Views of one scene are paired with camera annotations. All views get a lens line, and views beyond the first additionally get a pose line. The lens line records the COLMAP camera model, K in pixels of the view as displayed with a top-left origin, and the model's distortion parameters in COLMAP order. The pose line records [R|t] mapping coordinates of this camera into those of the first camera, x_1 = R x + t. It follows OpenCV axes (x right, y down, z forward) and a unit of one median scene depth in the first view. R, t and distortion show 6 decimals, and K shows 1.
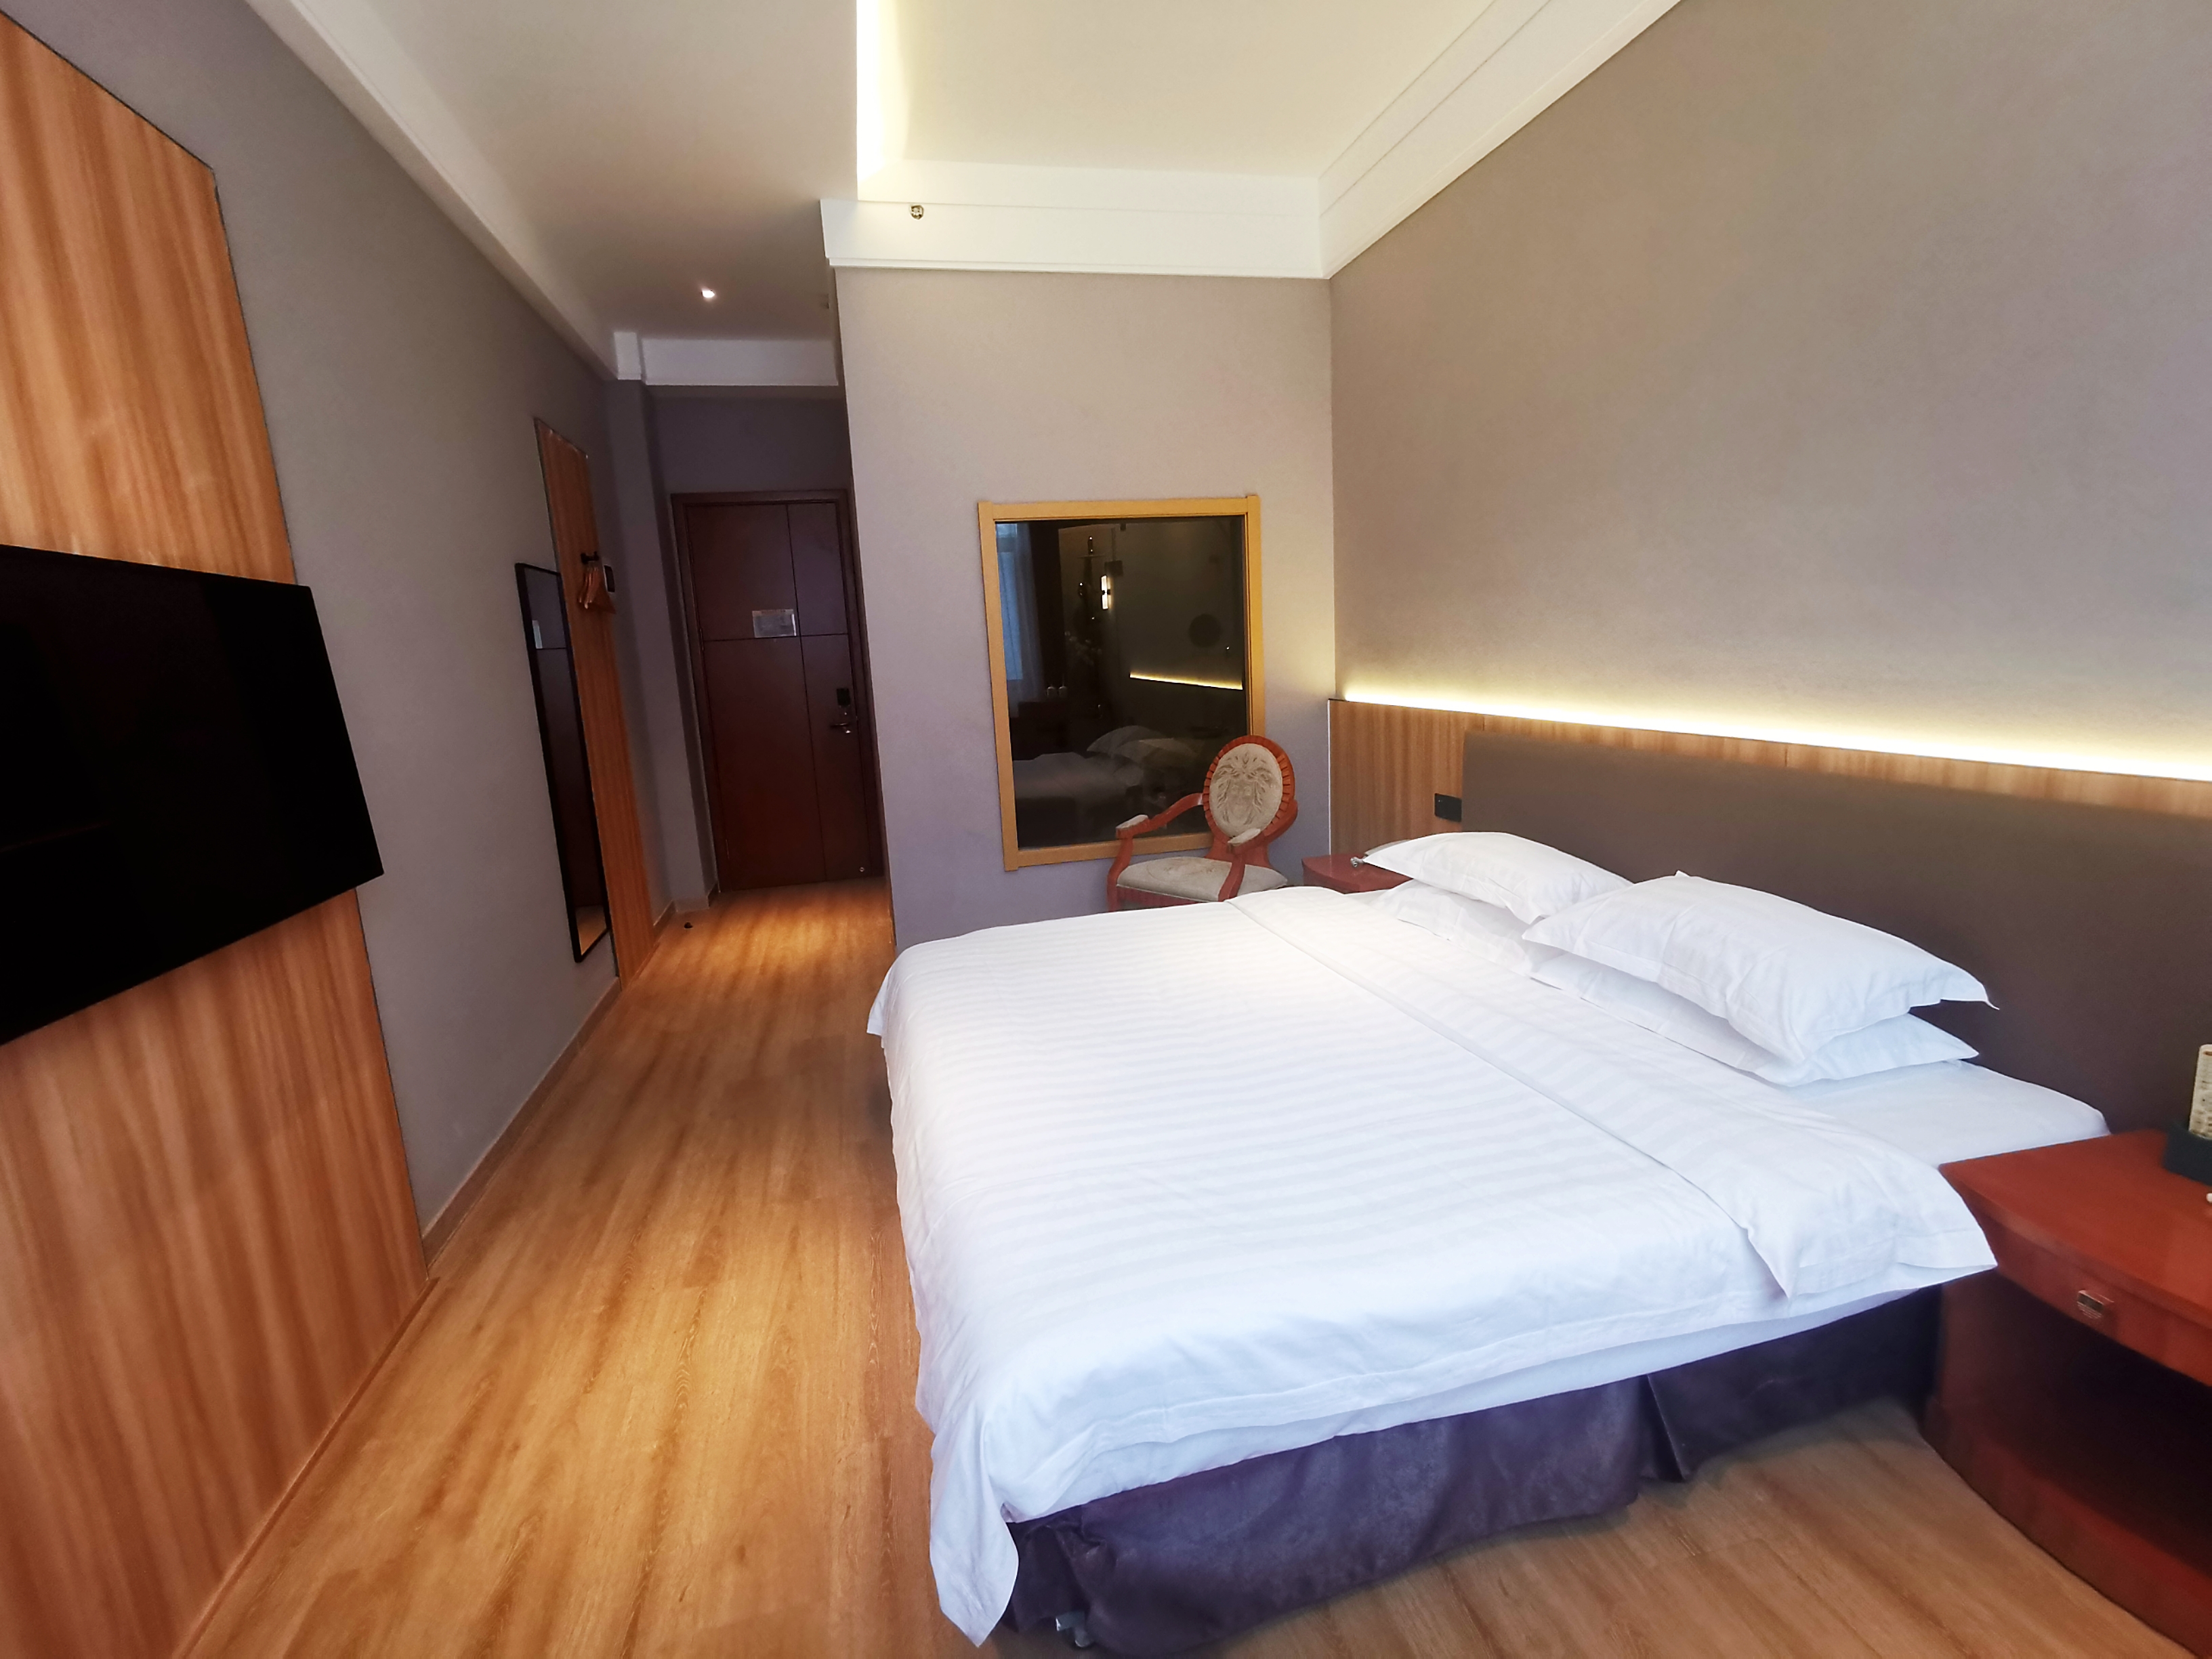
lens RADIAL K [[1029.2, 0, 1102.1], [0, 1029.2, 827.2], [0, 0, 1]] dist [0.011358, 0.000735]
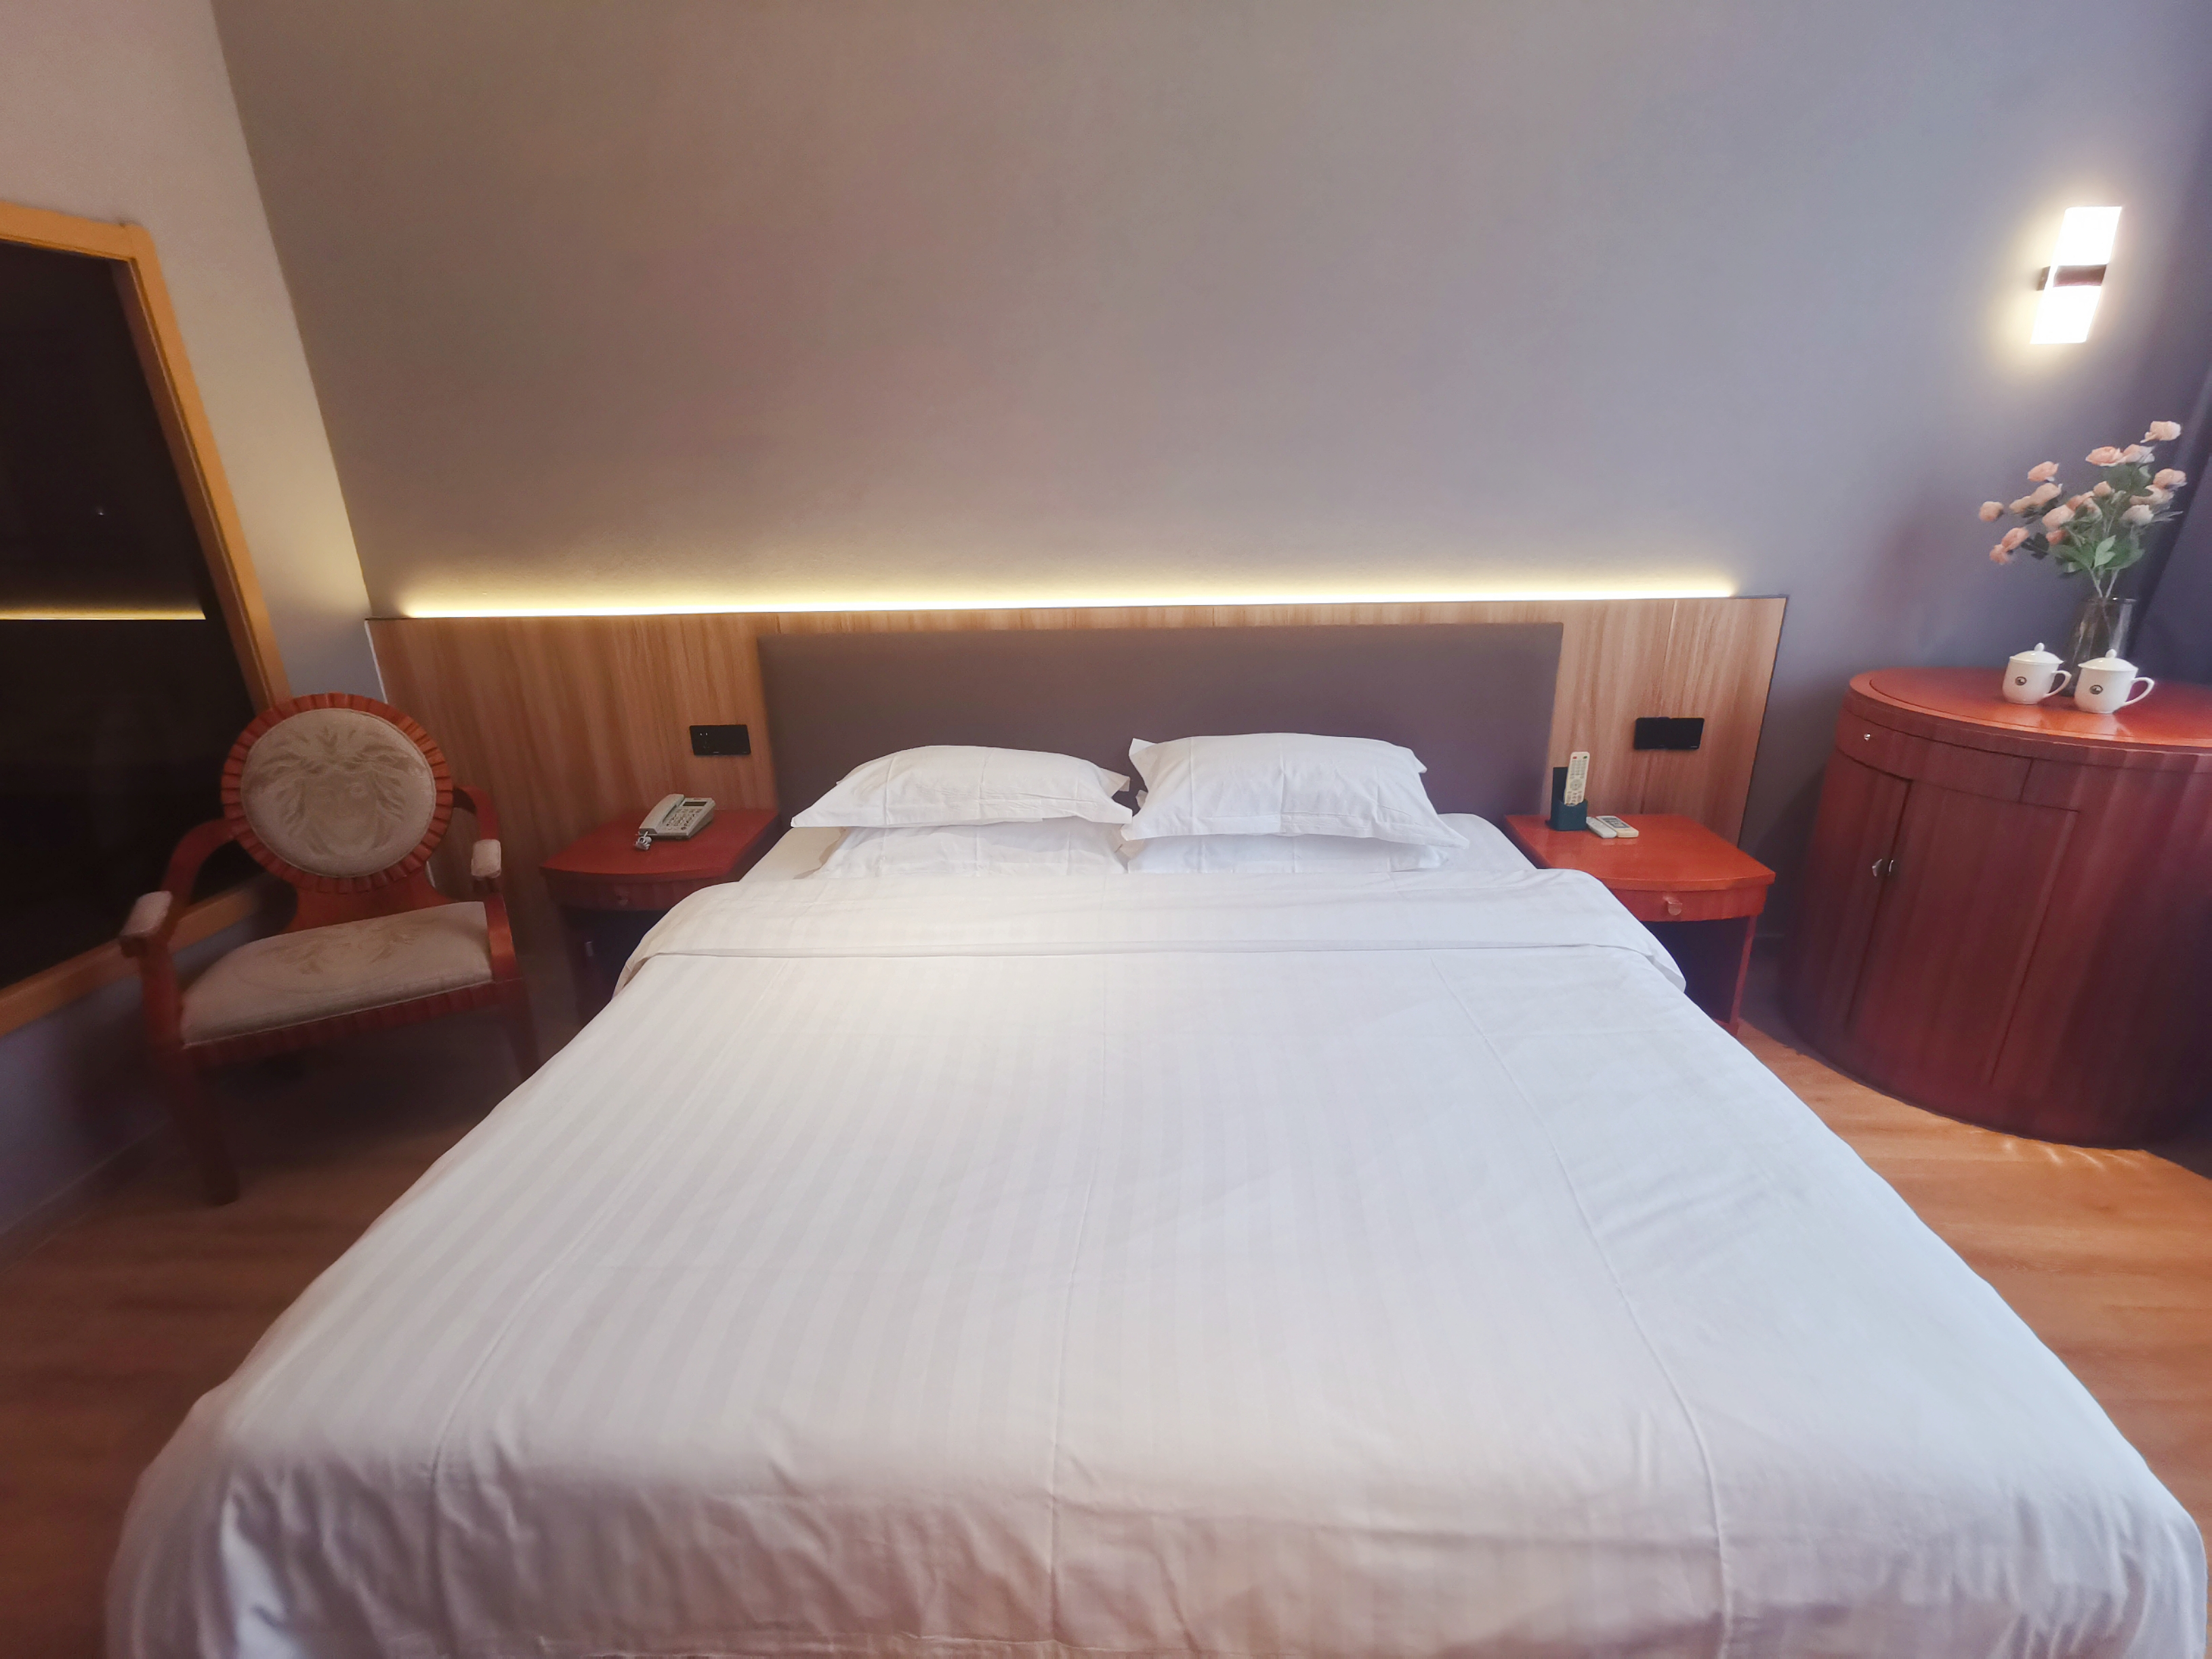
lens RADIAL K [[1017.3, 0, 1097.0], [0, 1017.3, 843.5], [0, 0, 1]] dist [0.001298, 0.002523]
pose [[0.290724, -0.291502, 0.911321, -0.444078], [0.180618, 0.952056, 0.246913, -0.122204], [-0.939605, 0.092818, 0.329436, 0.718763]]
